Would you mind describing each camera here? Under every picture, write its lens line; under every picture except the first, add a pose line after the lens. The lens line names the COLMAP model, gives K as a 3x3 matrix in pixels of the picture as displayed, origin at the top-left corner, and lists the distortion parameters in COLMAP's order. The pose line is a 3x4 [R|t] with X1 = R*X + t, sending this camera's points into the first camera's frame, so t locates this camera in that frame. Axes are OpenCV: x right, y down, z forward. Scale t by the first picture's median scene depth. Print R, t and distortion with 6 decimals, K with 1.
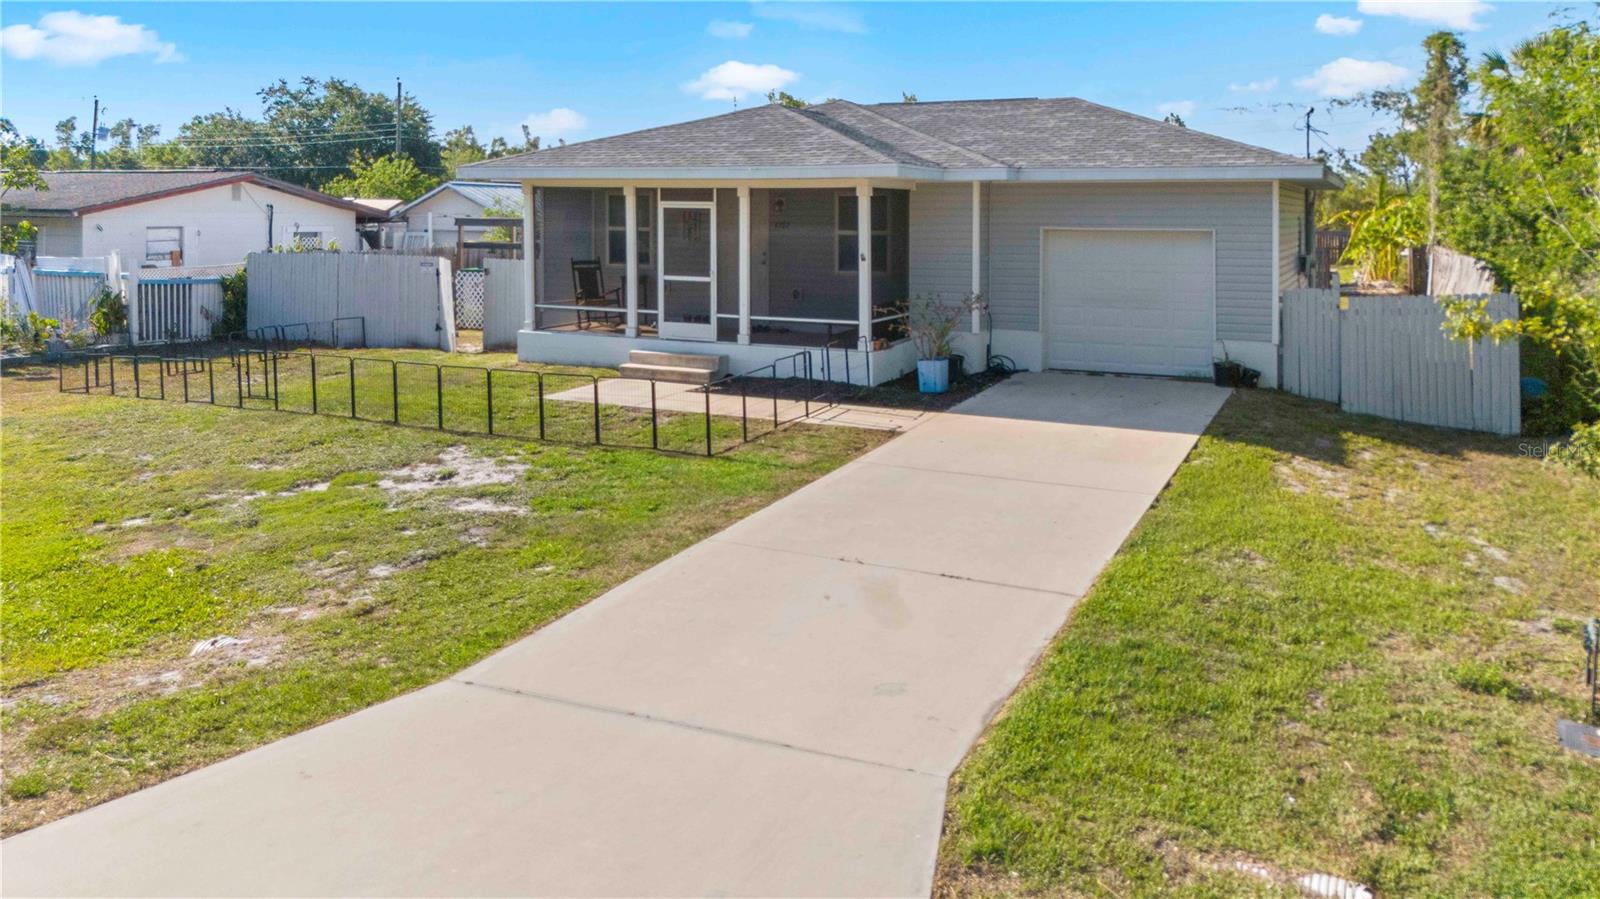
lens RADIAL K [[1279.4, 0, 800.0], [0, 1279.4, 449.5], [0, 0, 1]] dist [0.045984, -0.002053]
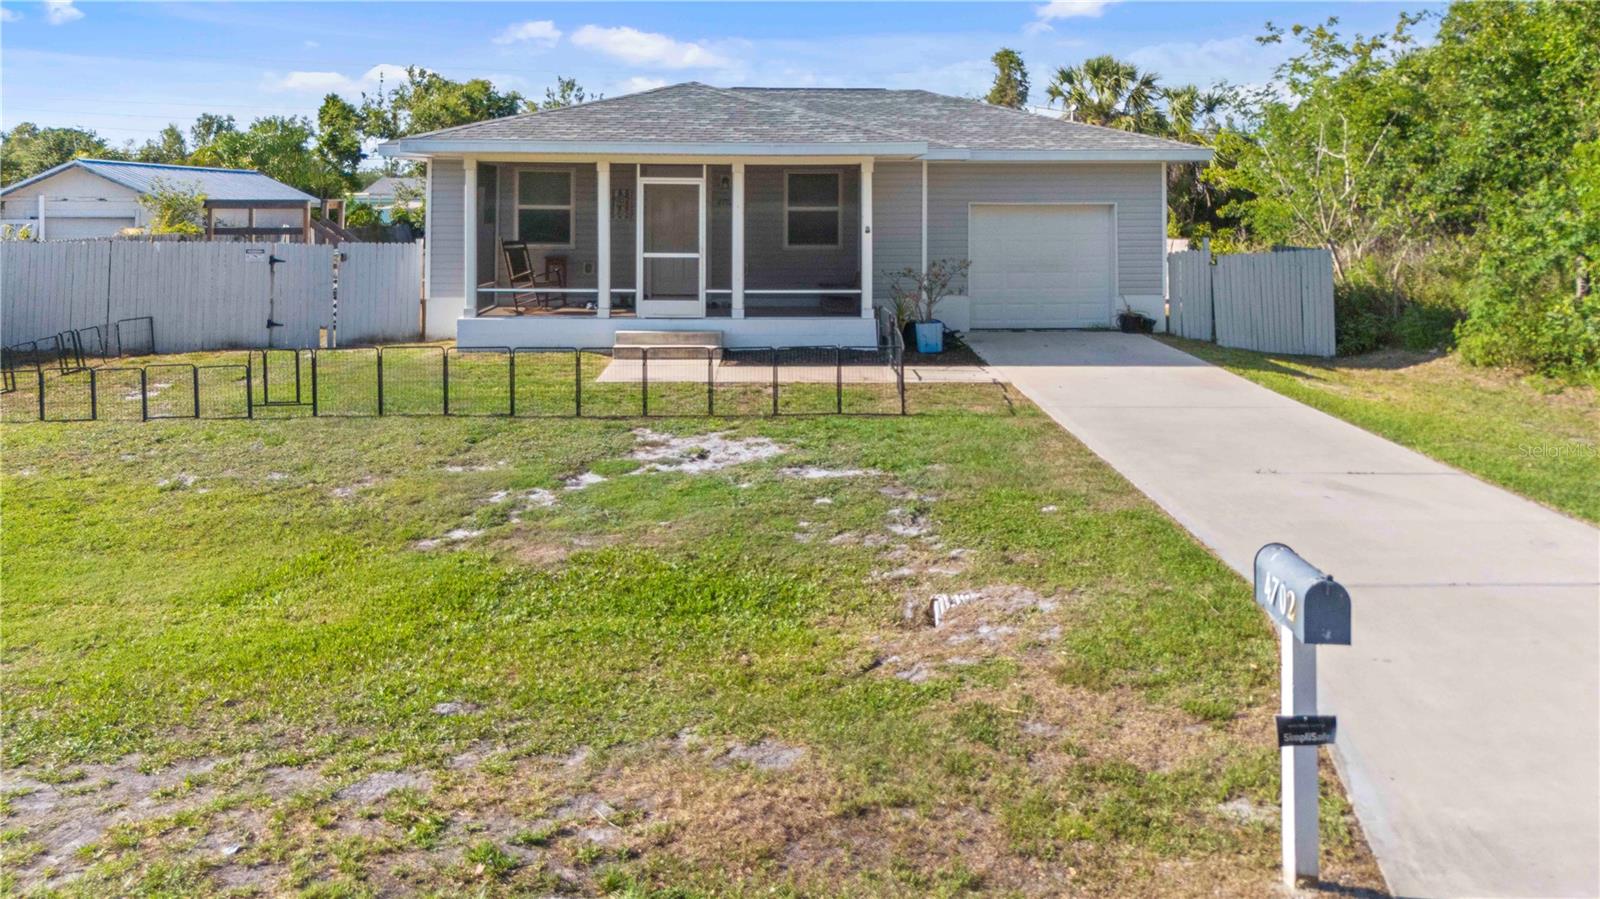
lens RADIAL K [[1279.4, 0, 800.0], [0, 1279.4, 449.5], [0, 0, 1]] dist [0.045984, -0.002053]
pose [[0.875573, -0.093742, 0.473904, -0.489298], [0.092742, 0.995362, 0.025543, -0.000145], [-0.474101, 0.021586, 0.880206, 0.083915]]
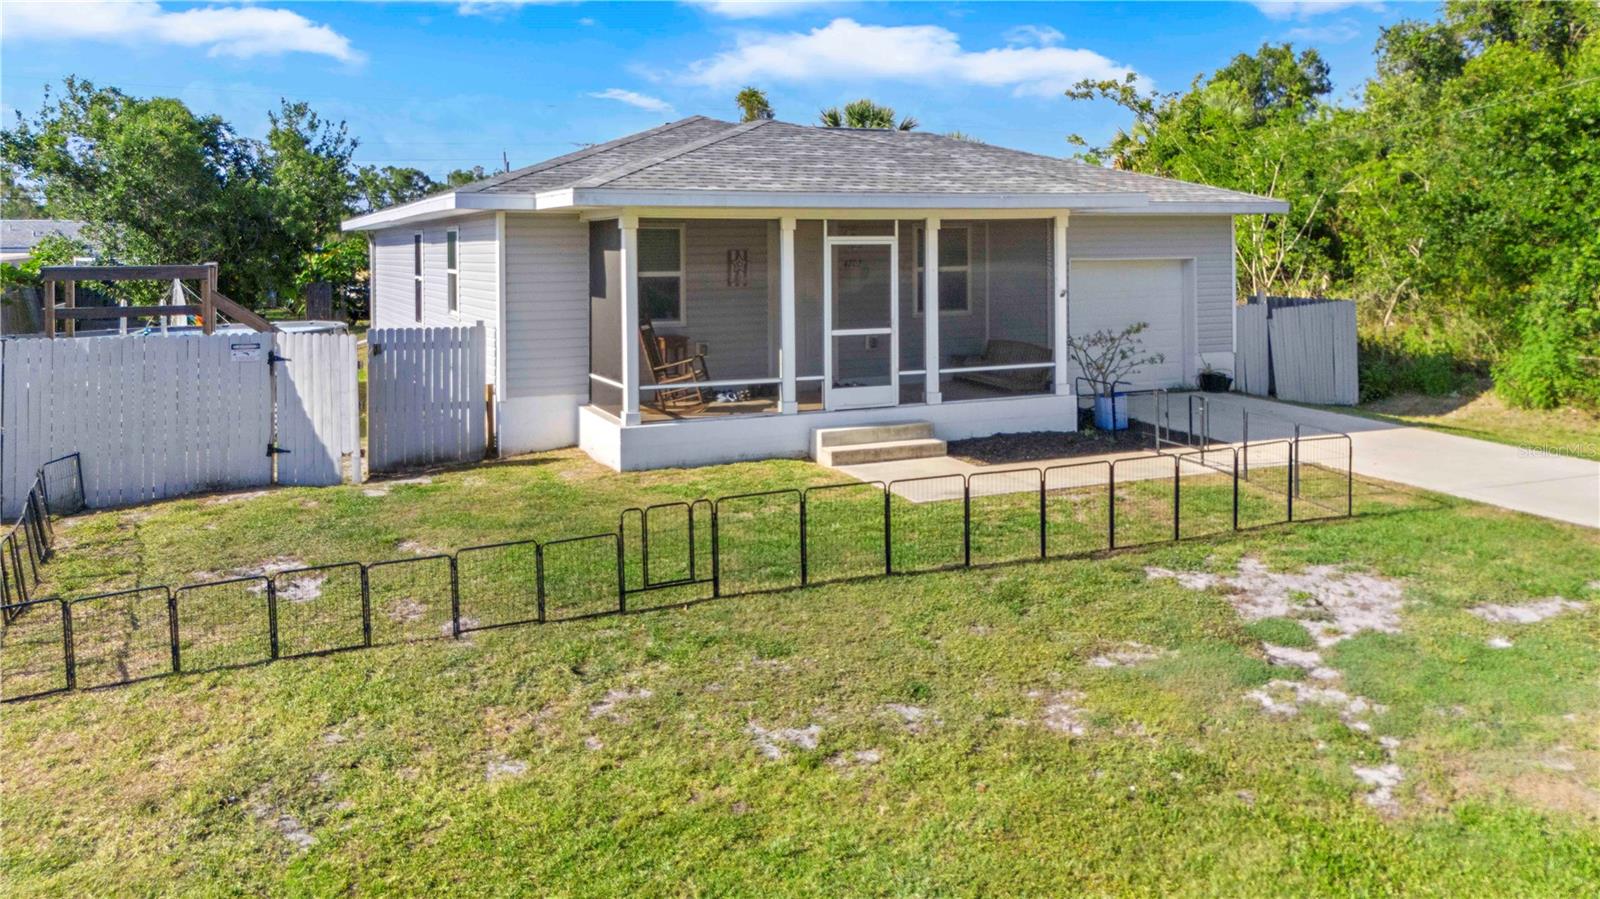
lens RADIAL K [[1279.4, 0, 800.0], [0, 1279.4, 449.5], [0, 0, 1]] dist [0.045984, -0.002053]
pose [[0.594999, -0.137078, 0.791950, -0.762130], [0.158229, 0.986043, 0.051794, -0.109709], [-0.787997, 0.094492, 0.608385, 0.556524]]
